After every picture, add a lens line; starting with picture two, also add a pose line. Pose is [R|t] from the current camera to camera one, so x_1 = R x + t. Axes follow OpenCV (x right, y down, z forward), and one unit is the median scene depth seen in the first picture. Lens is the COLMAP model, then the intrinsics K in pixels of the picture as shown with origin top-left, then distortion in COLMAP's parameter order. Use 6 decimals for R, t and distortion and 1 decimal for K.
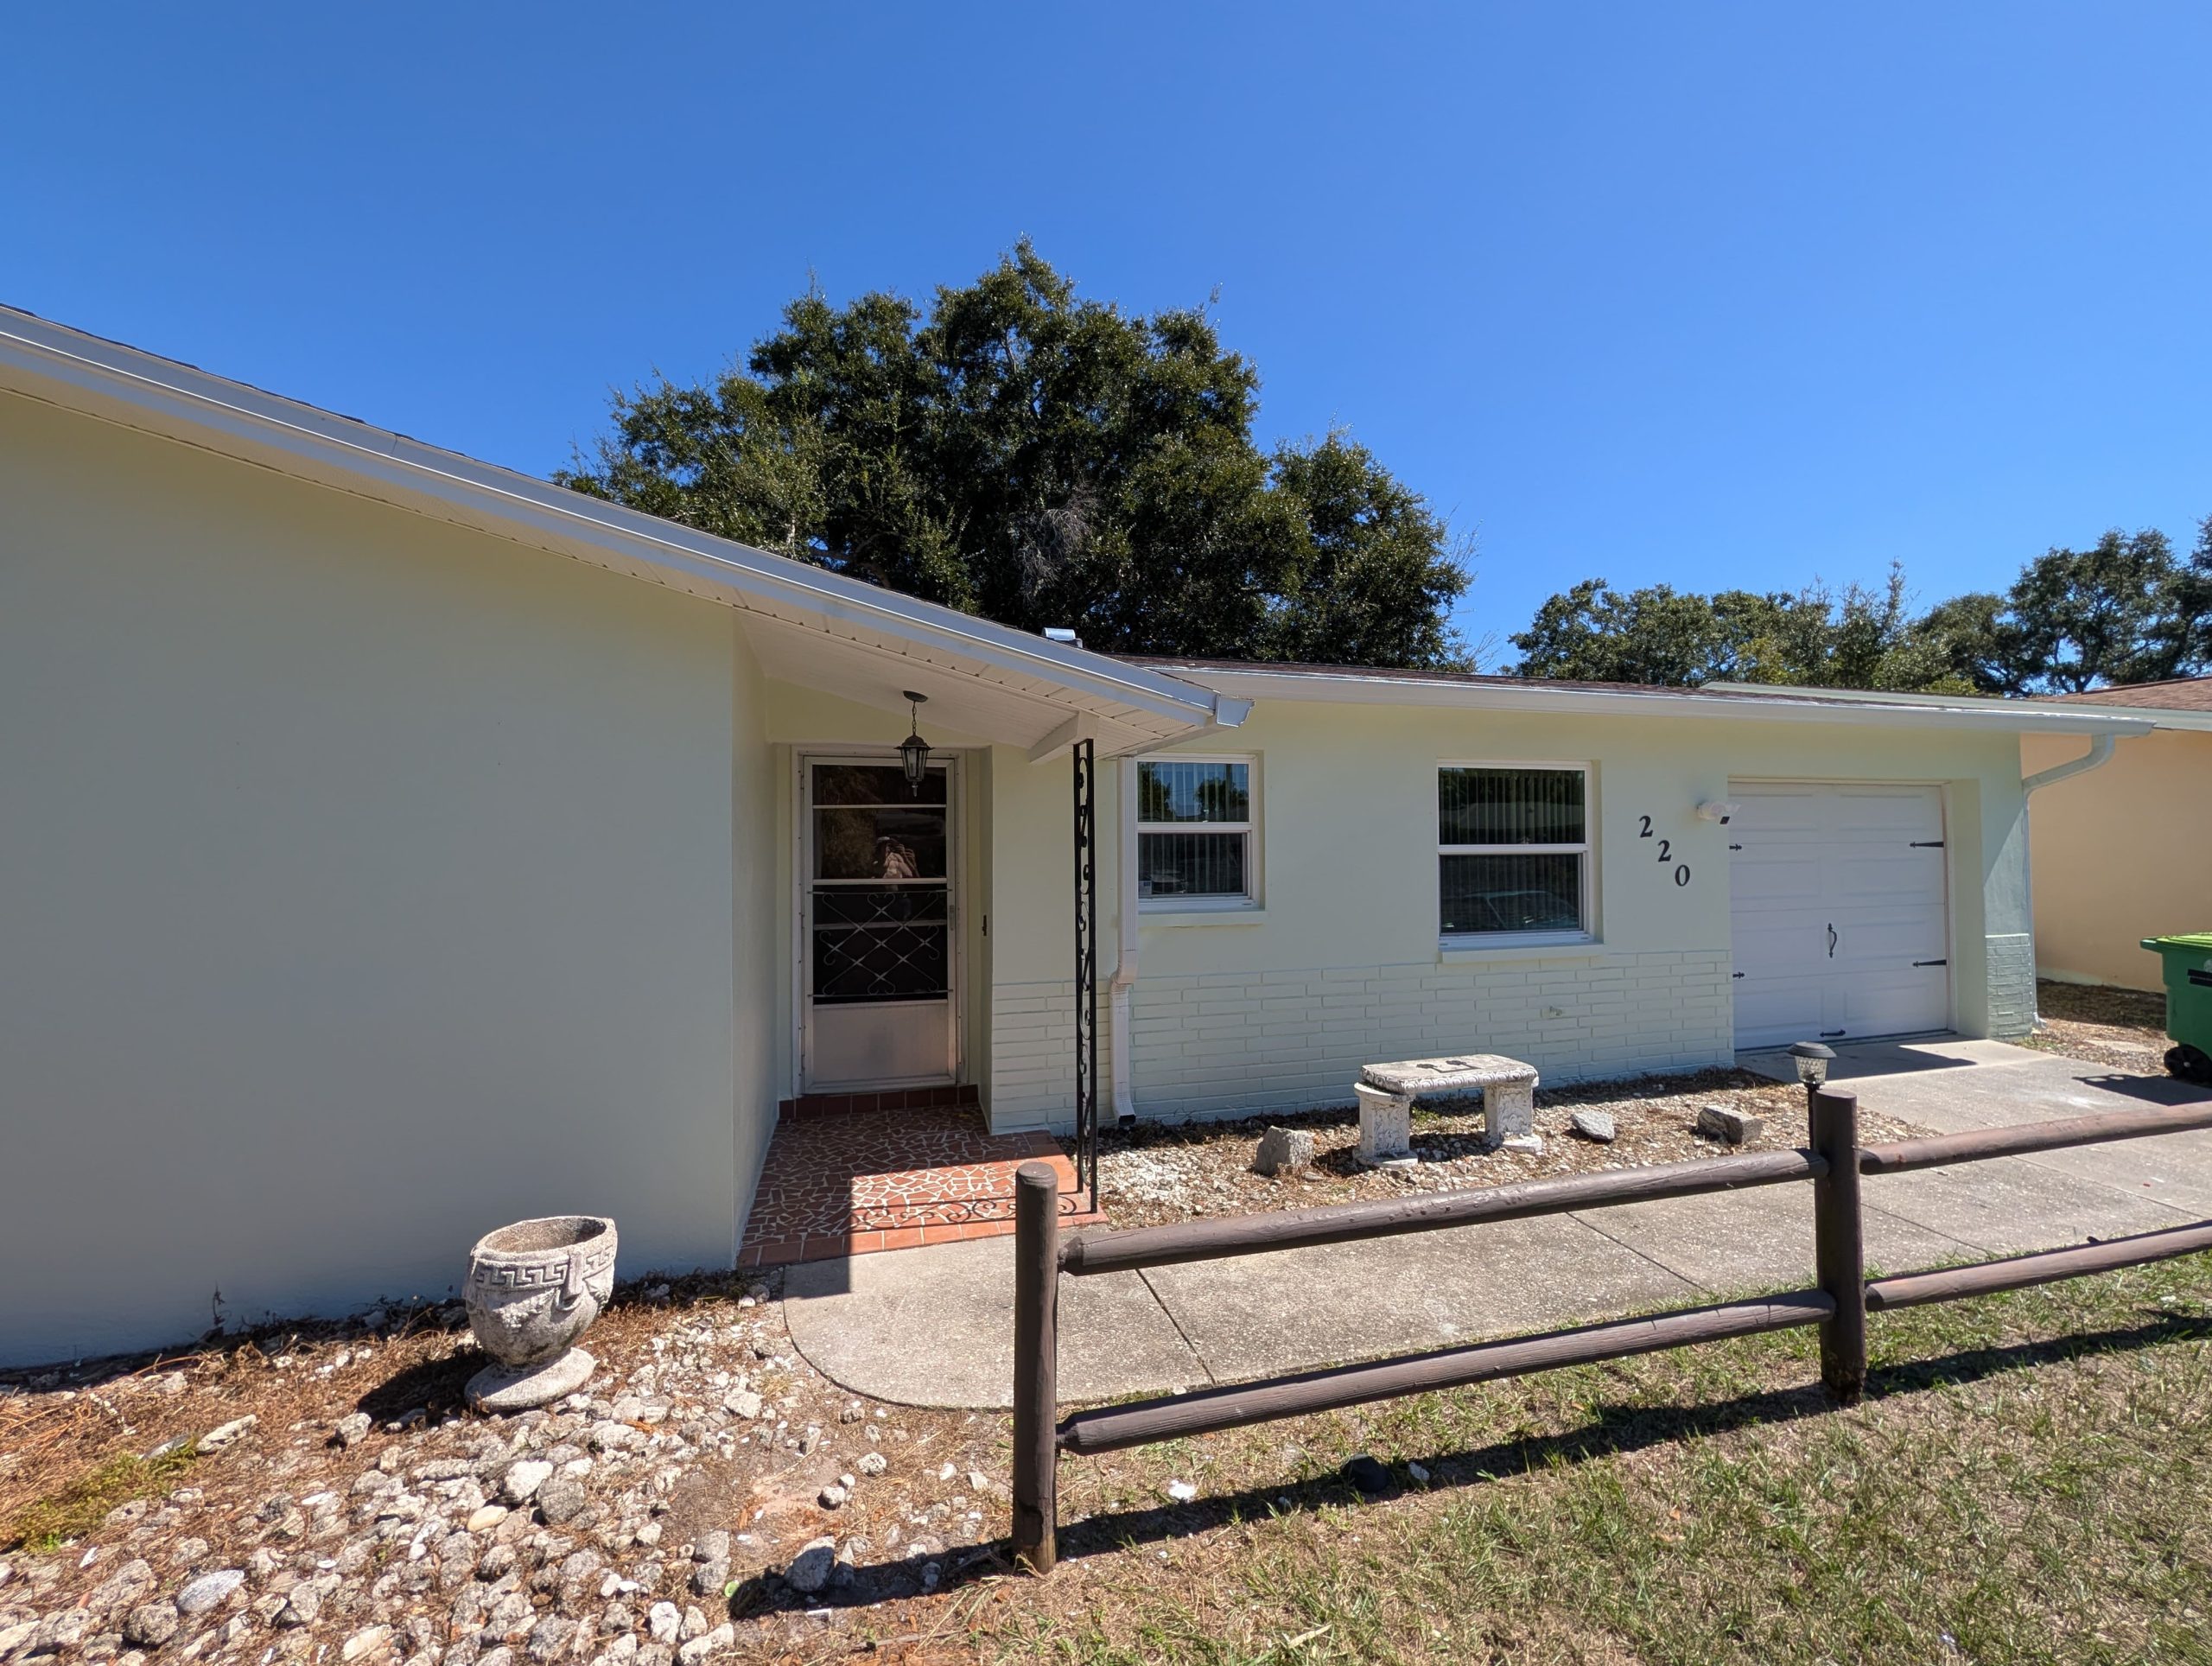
lens RADIAL K [[850.7, 0, 1106.0], [0, 850.7, 833.0], [0, 0, 1]] dist [0.001650, 0.000006]
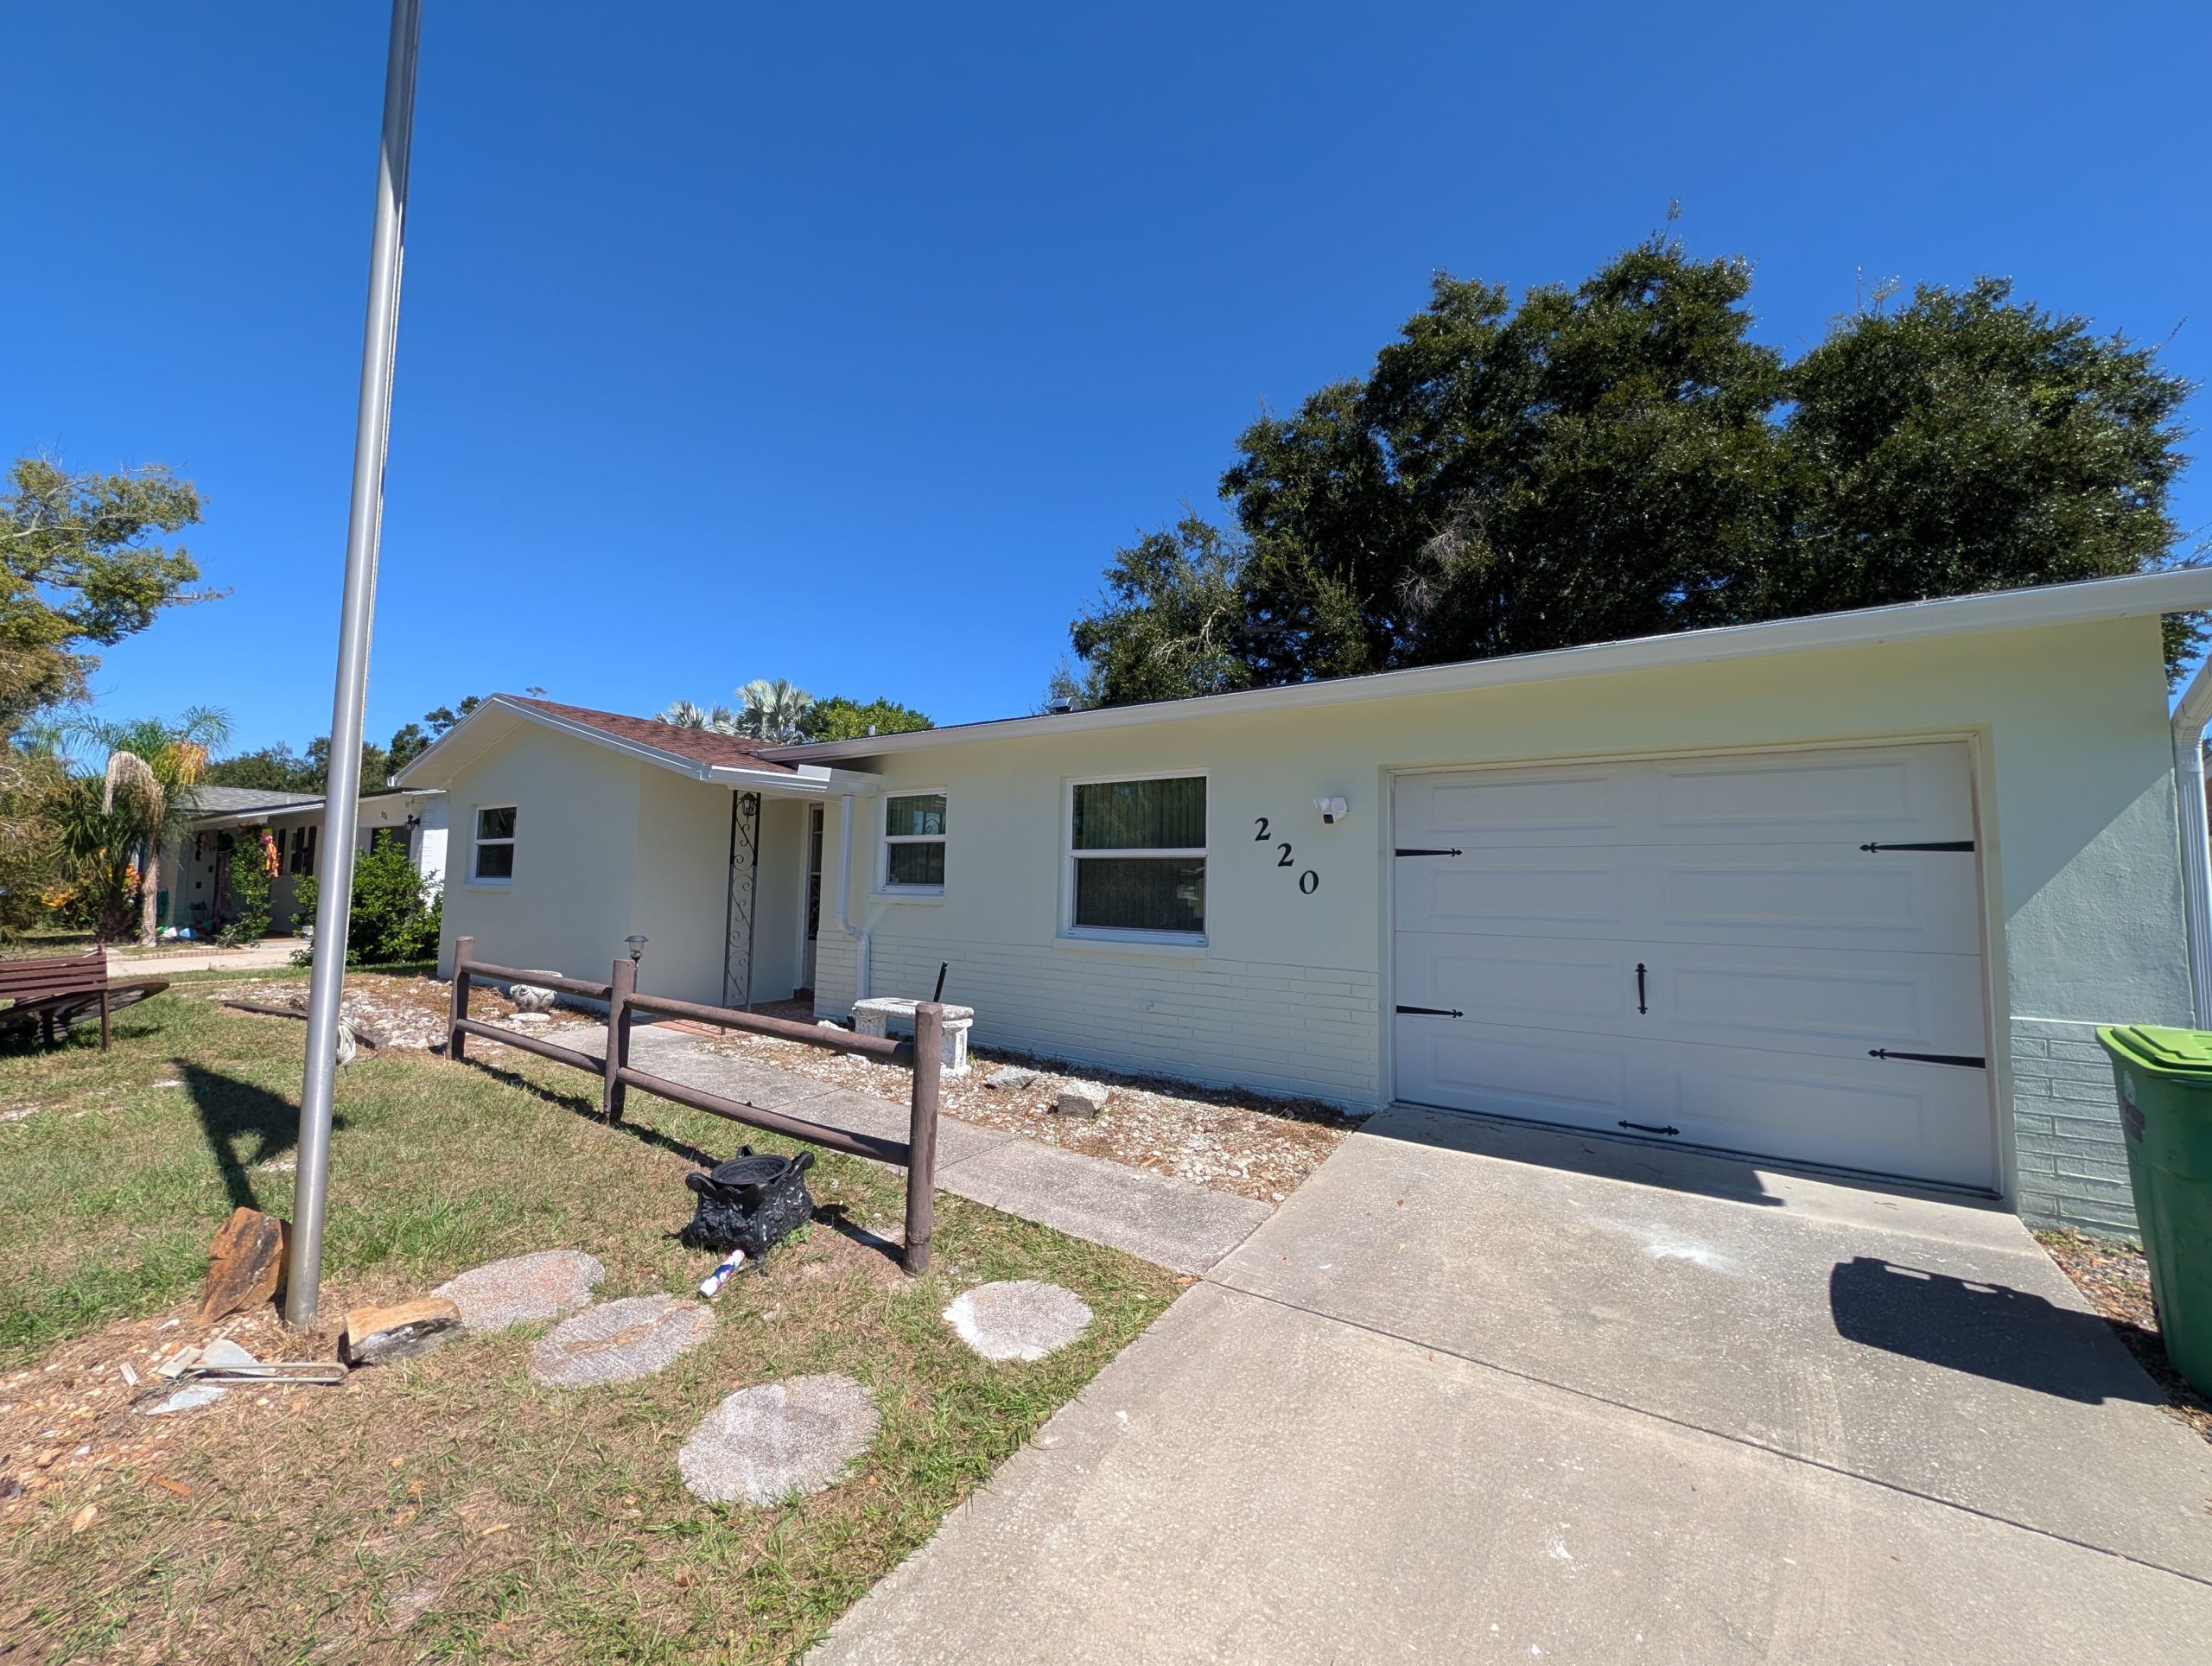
lens RADIAL K [[850.7, 0, 1106.0], [0, 850.7, 833.0], [0, 0, 1]] dist [0.001650, 0.000006]
pose [[0.637604, -0.032181, -0.769692, 1.253848], [-0.010841, 0.998653, -0.050735, 0.046724], [0.770288, 0.040693, 0.636397, 0.261339]]
